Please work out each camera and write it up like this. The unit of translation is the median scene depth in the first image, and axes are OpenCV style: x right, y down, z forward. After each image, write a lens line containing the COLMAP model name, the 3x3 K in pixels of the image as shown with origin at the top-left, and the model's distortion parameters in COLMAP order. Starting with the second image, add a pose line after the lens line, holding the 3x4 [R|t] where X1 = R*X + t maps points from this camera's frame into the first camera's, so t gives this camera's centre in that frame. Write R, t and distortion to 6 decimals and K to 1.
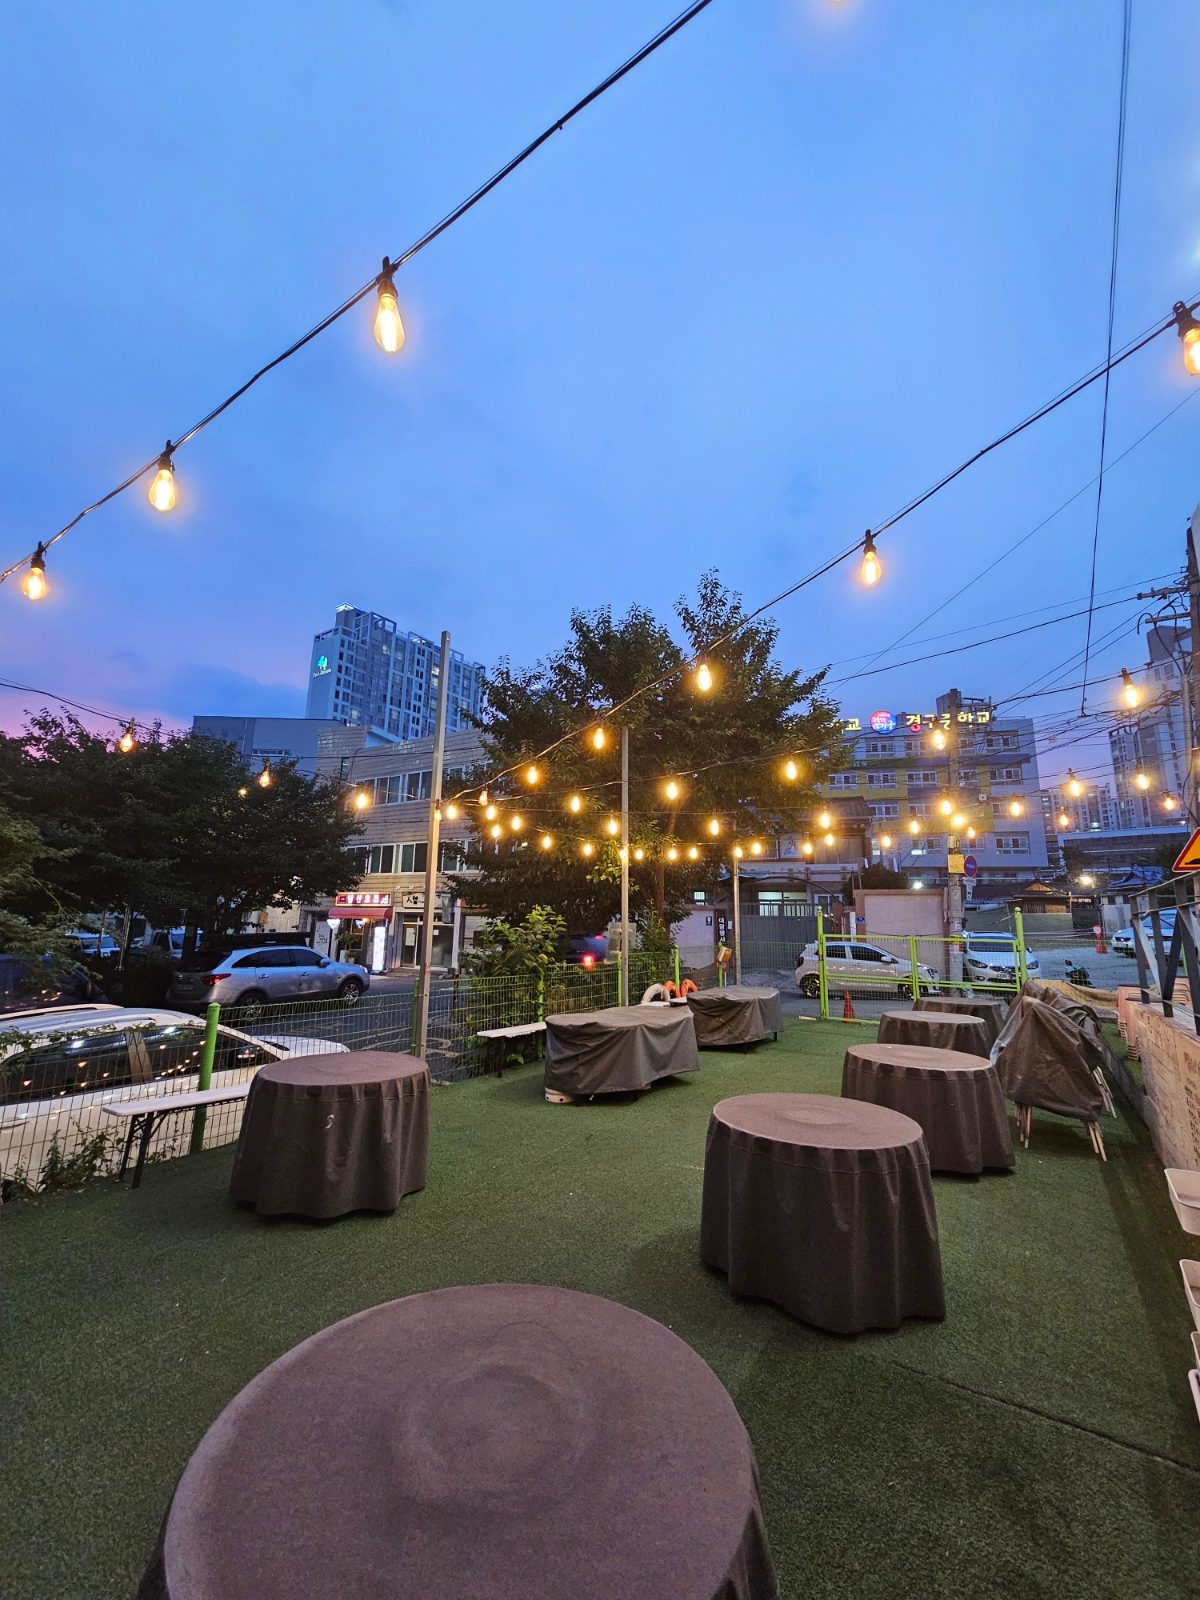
lens RADIAL K [[658.0, 0, 600.0], [0, 658.0, 800.0], [0, 0, 1]] dist [-0.002205, -0.002407]
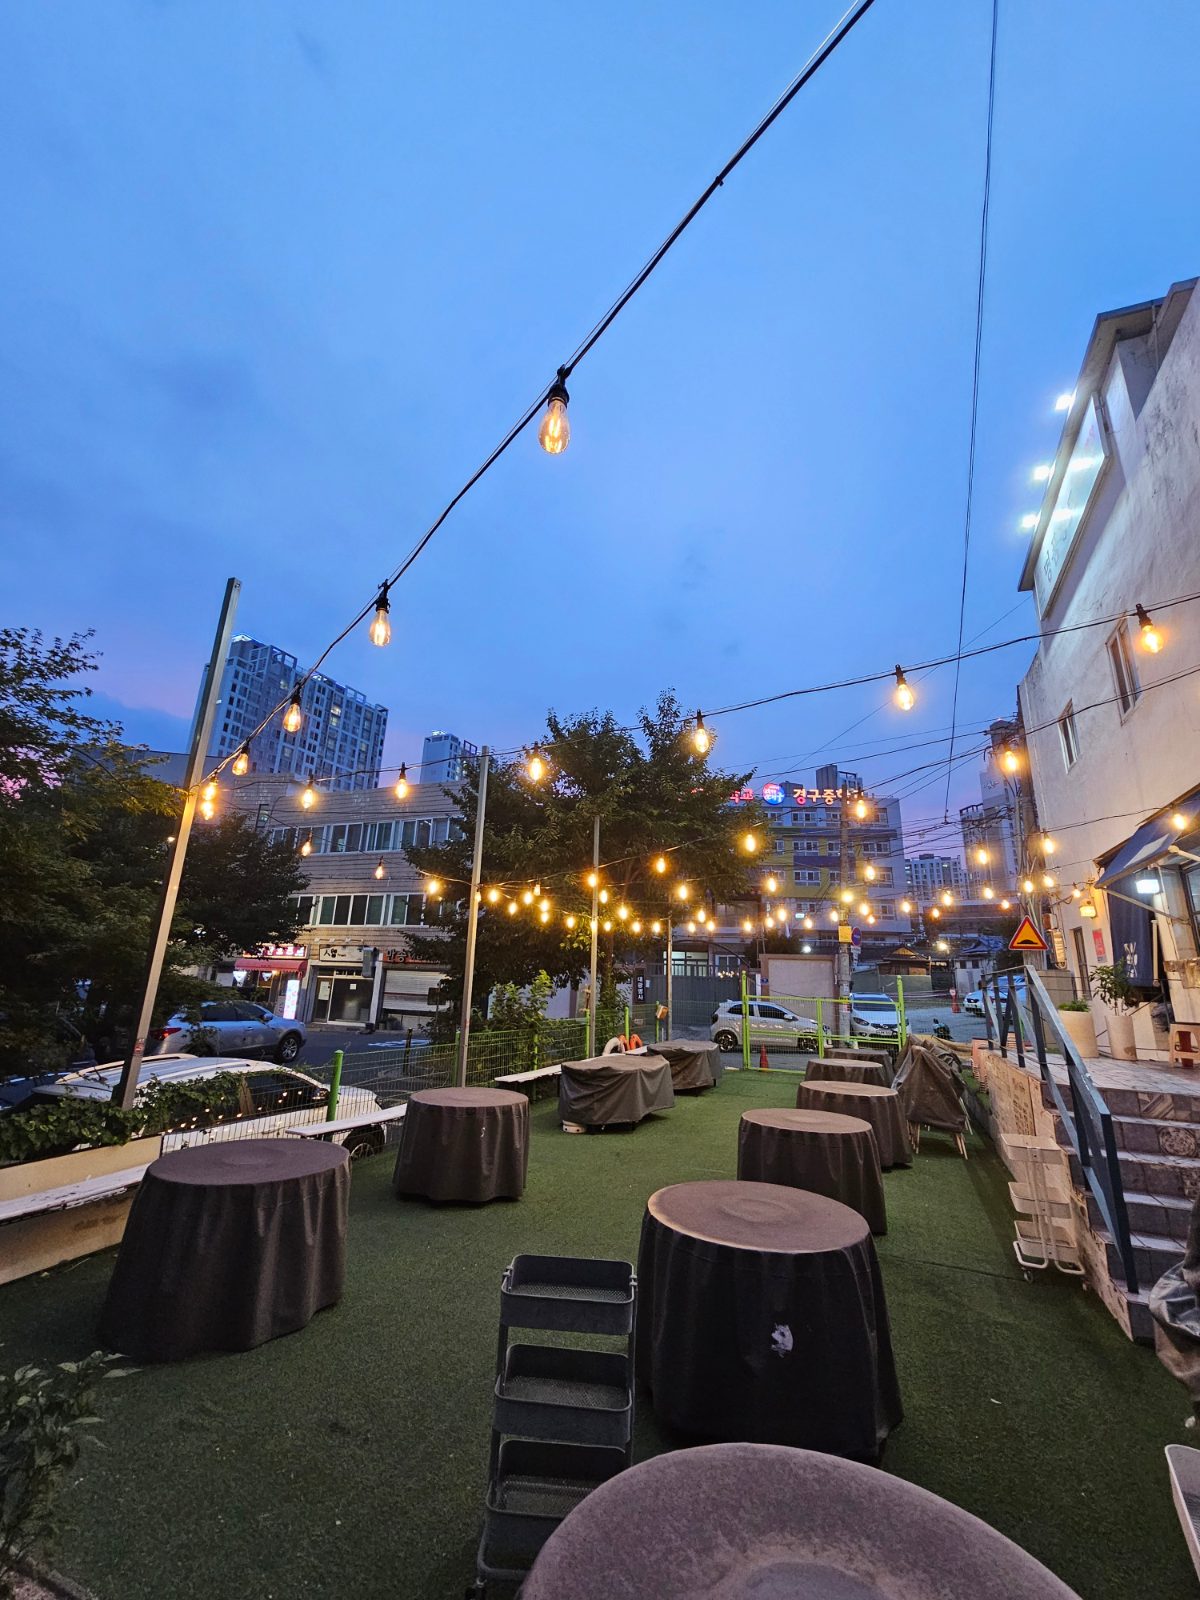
lens RADIAL K [[658.0, 0, 600.0], [0, 658.0, 800.0], [0, 0, 1]] dist [-0.002205, -0.002407]
pose [[0.986135, 0.057021, 0.155844, -0.087486], [-0.044681, 0.995666, -0.081571, -0.026344], [-0.159820, 0.073476, 0.984408, -0.104401]]
